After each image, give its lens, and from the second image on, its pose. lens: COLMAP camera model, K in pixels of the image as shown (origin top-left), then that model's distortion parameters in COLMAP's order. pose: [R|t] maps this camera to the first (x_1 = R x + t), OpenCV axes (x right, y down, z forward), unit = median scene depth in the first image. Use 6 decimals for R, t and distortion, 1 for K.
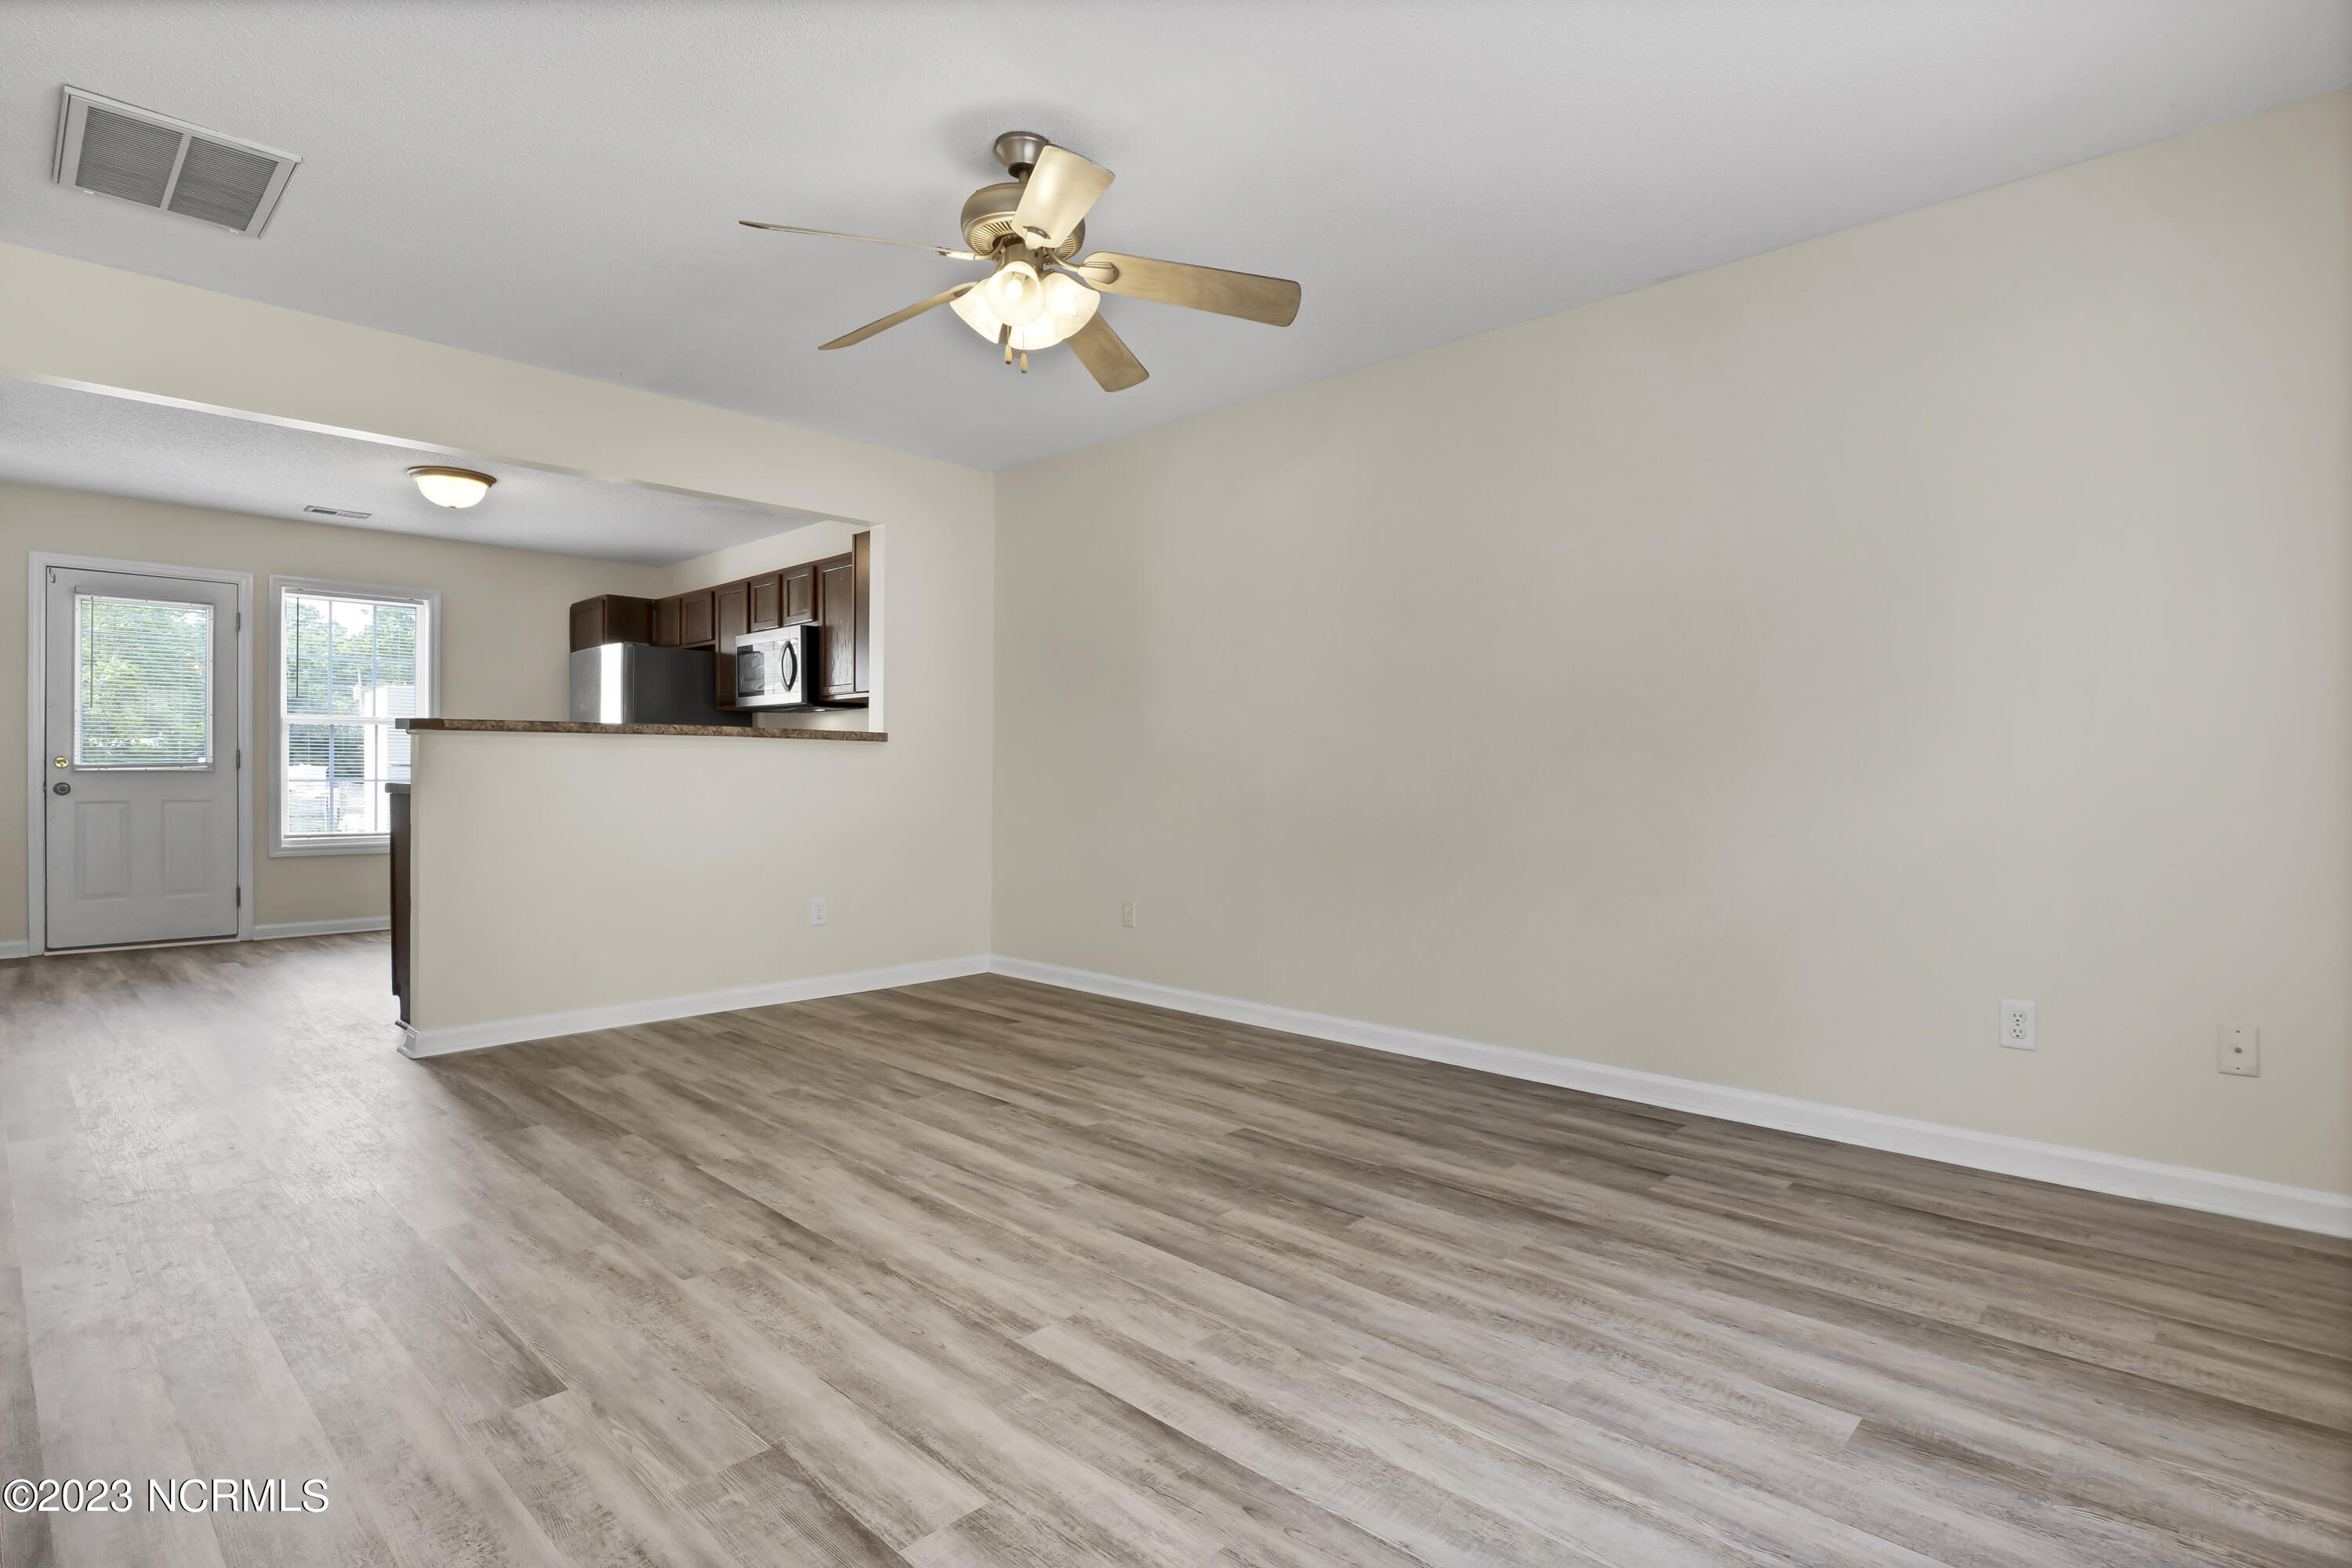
lens RADIAL K [[1163.2, 0, 1163.2], [0, 1163.2, 774.8], [0, 0, 1]] dist [-0.000483, -0.011460]
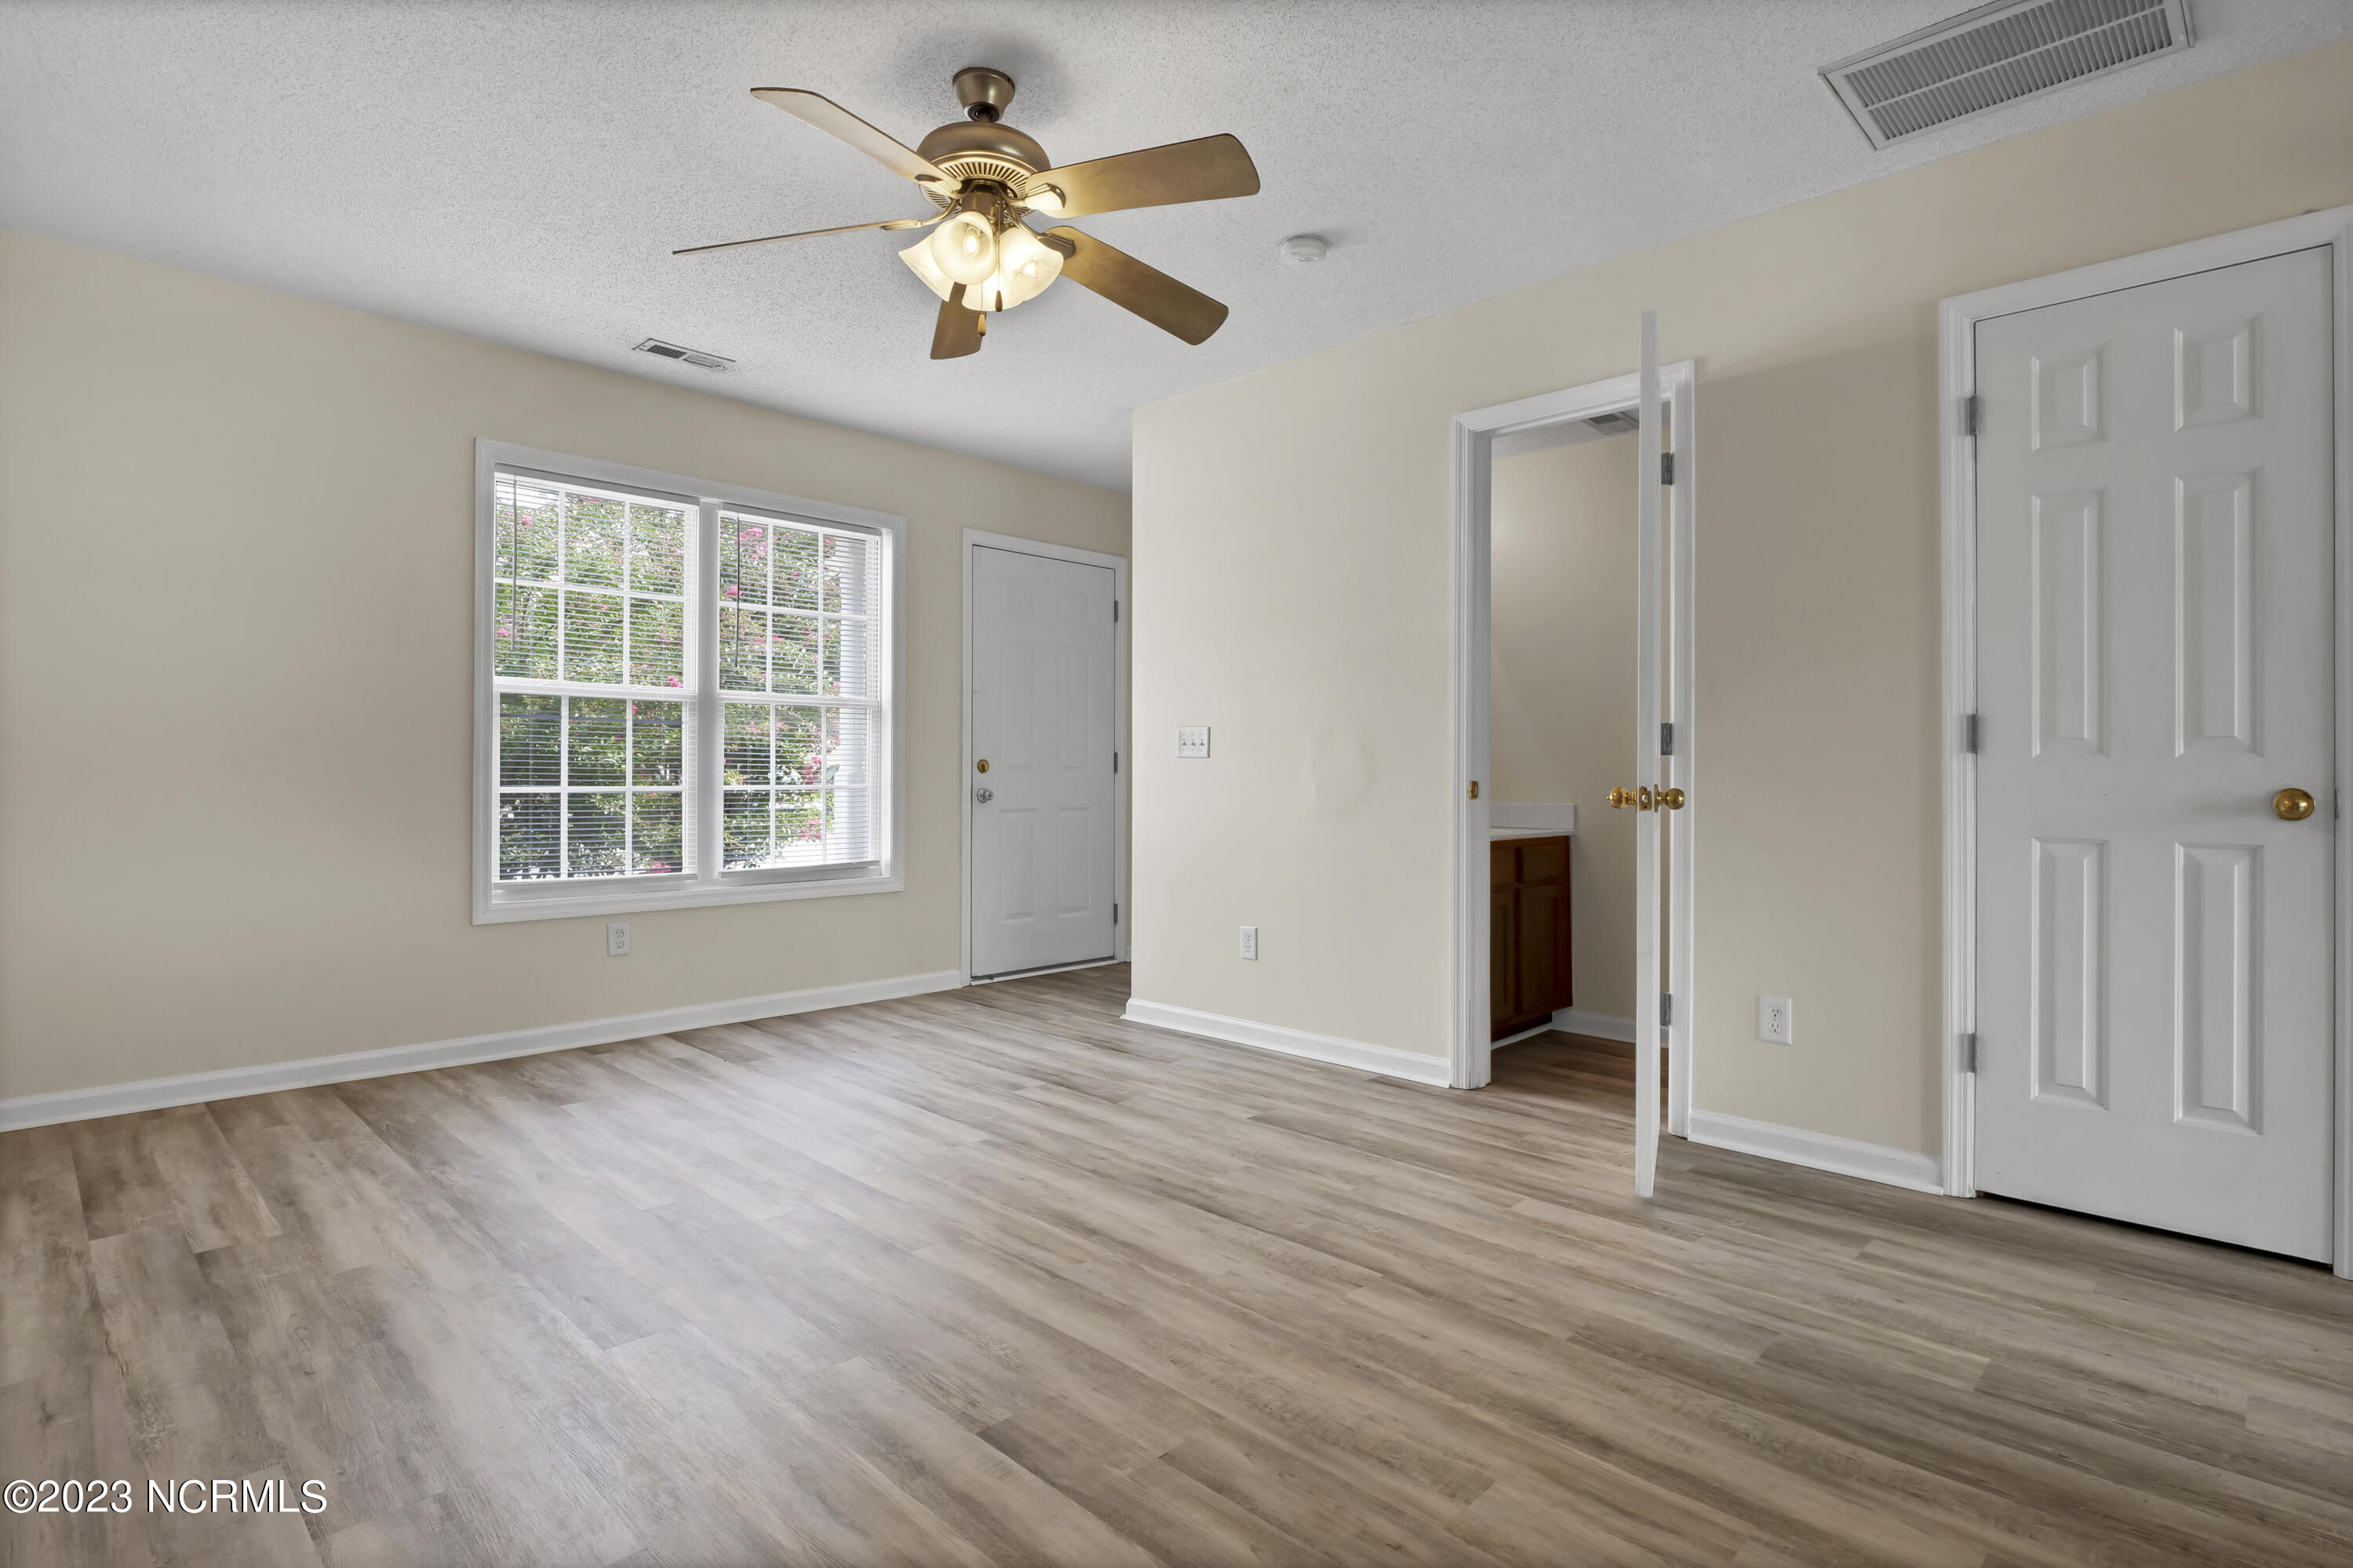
lens RADIAL K [[1163.5, 0, 1163.7], [0, 1163.5, 774.8], [0, 0, 1]] dist [-0.000483, -0.011460]
pose [[-0.999863, -0.008435, 0.014228, -0.272435], [-0.008388, 0.999959, 0.003382, -0.006361], [-0.014255, 0.003262, -0.999893, 1.881225]]
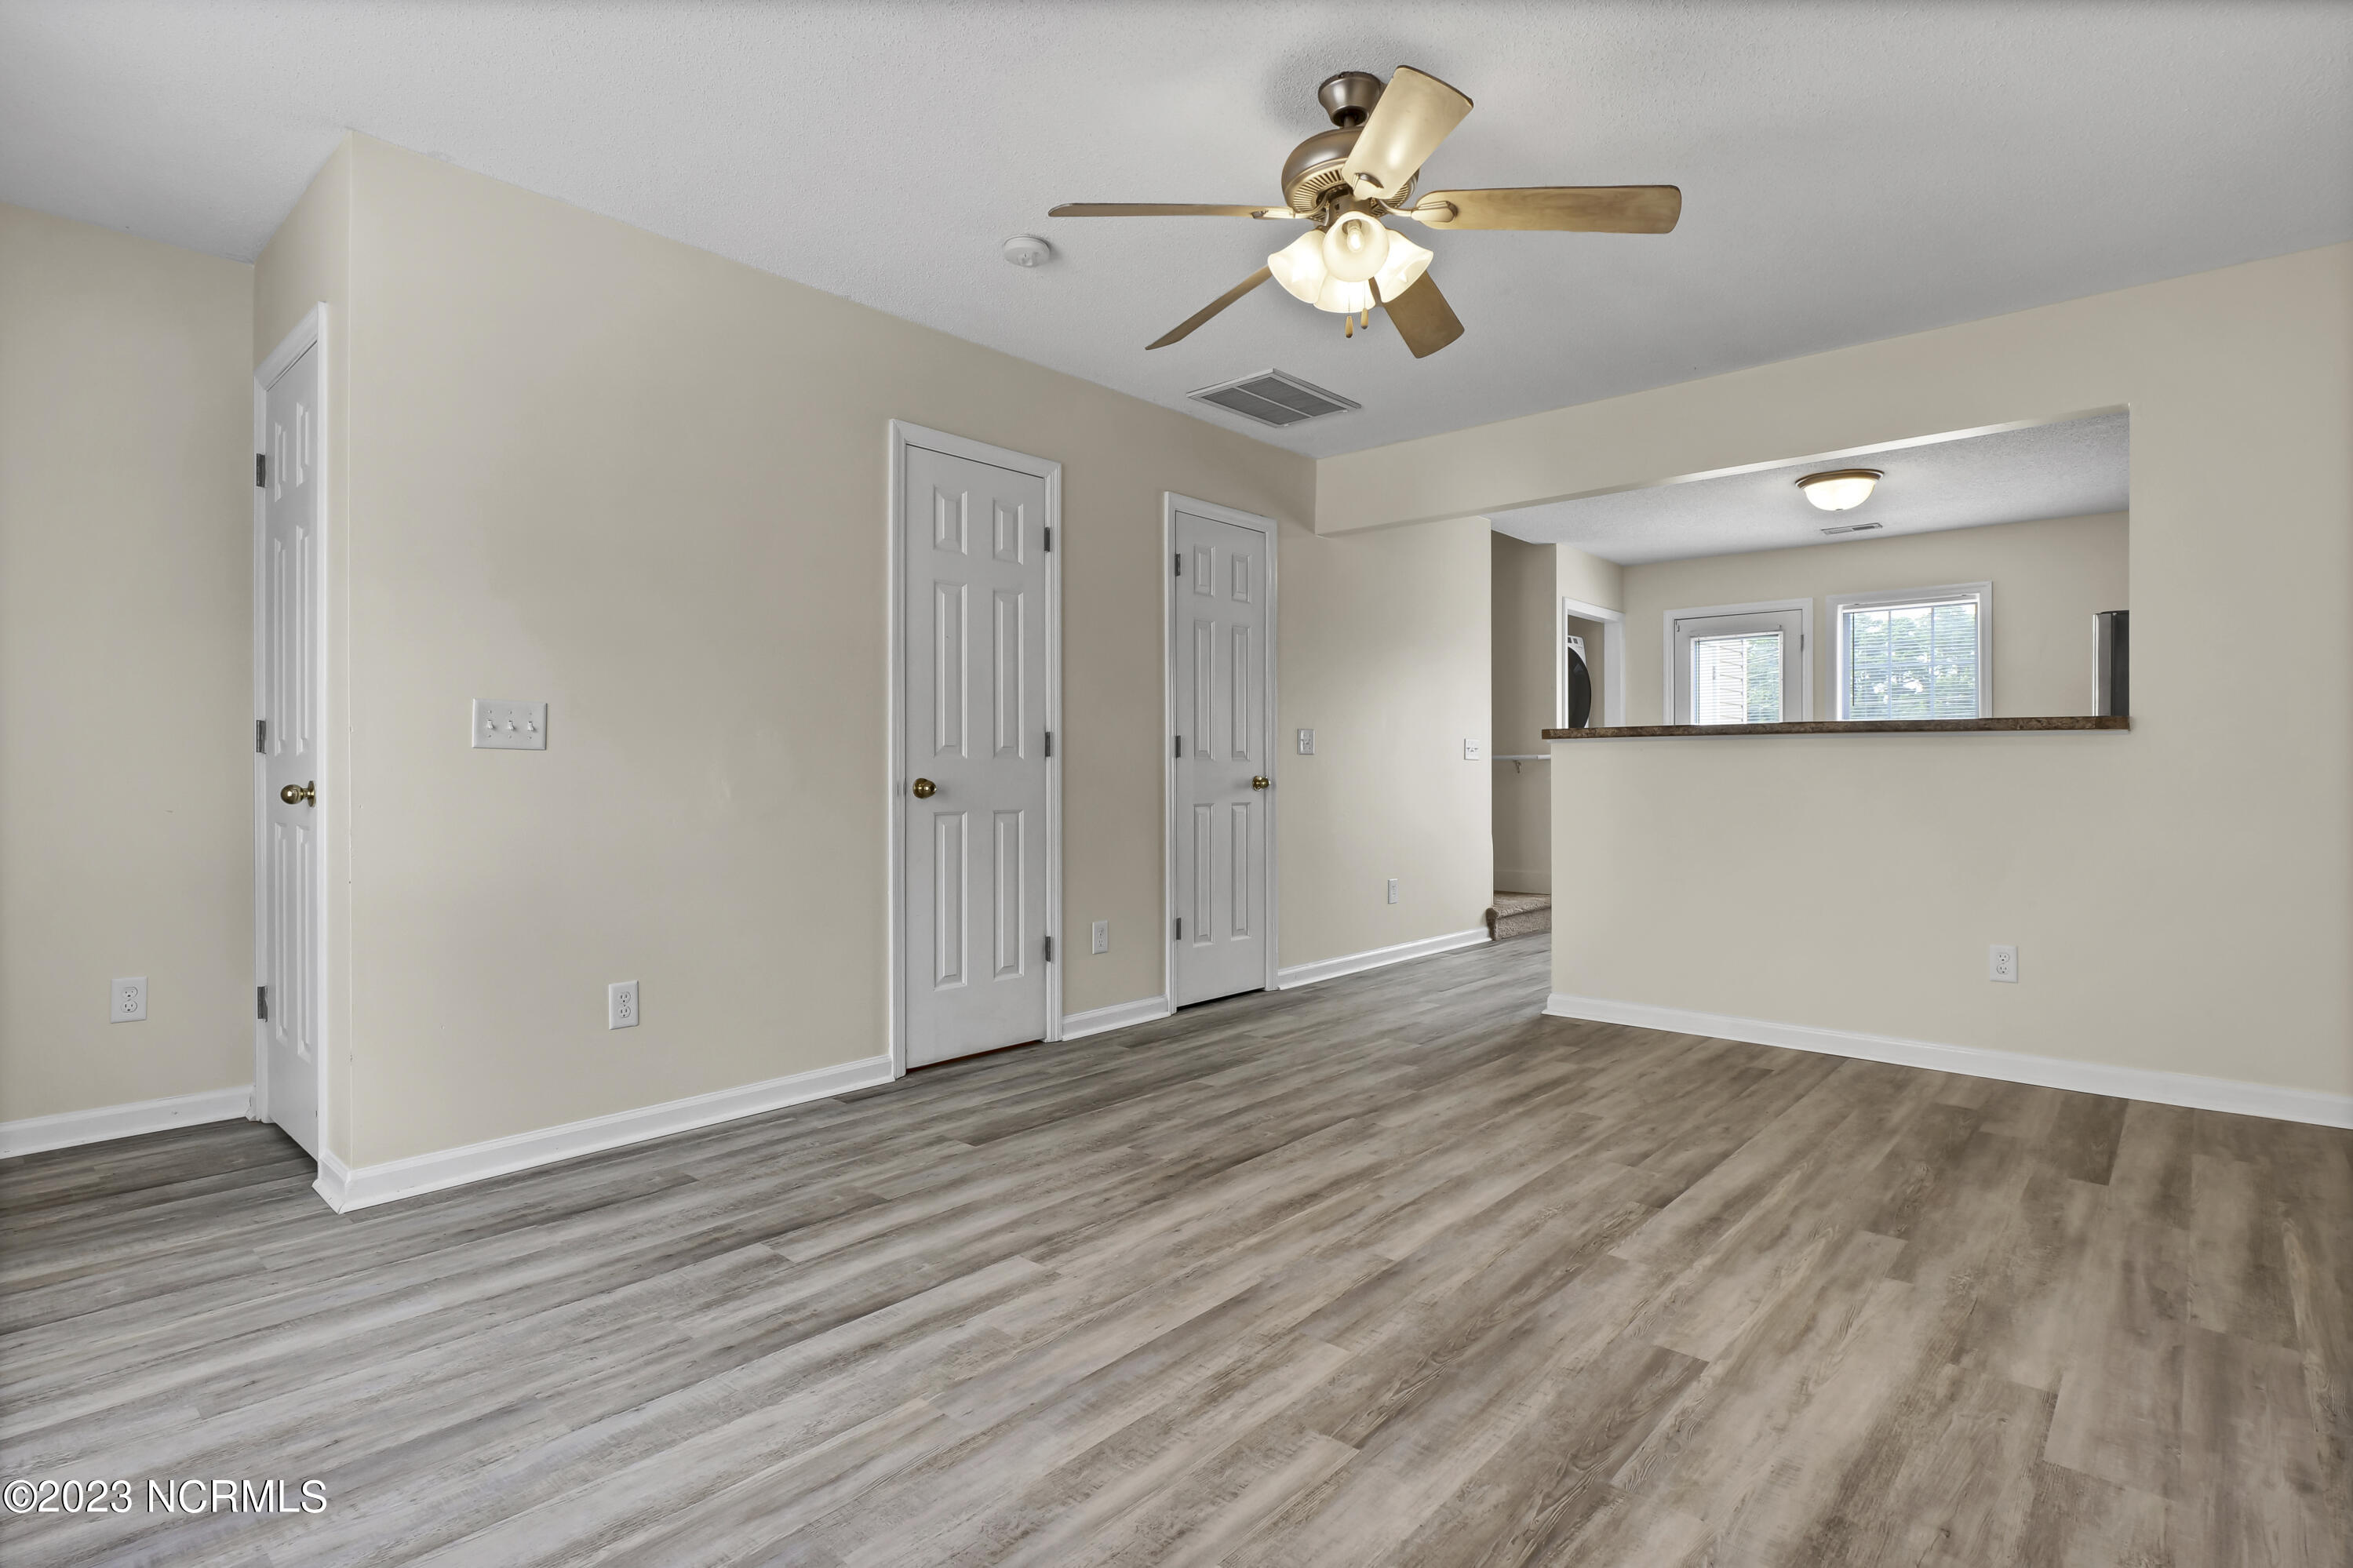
lens RADIAL K [[1163.5, 0, 1163.7], [0, 1163.5, 774.8], [0, 0, 1]] dist [-0.000483, -0.011460]
pose [[0.030078, 0.000055, -0.999548, 0.777698], [-0.002914, 0.999996, -0.000032, -0.002005], [0.999543, 0.002914, 0.030078, 0.815486]]
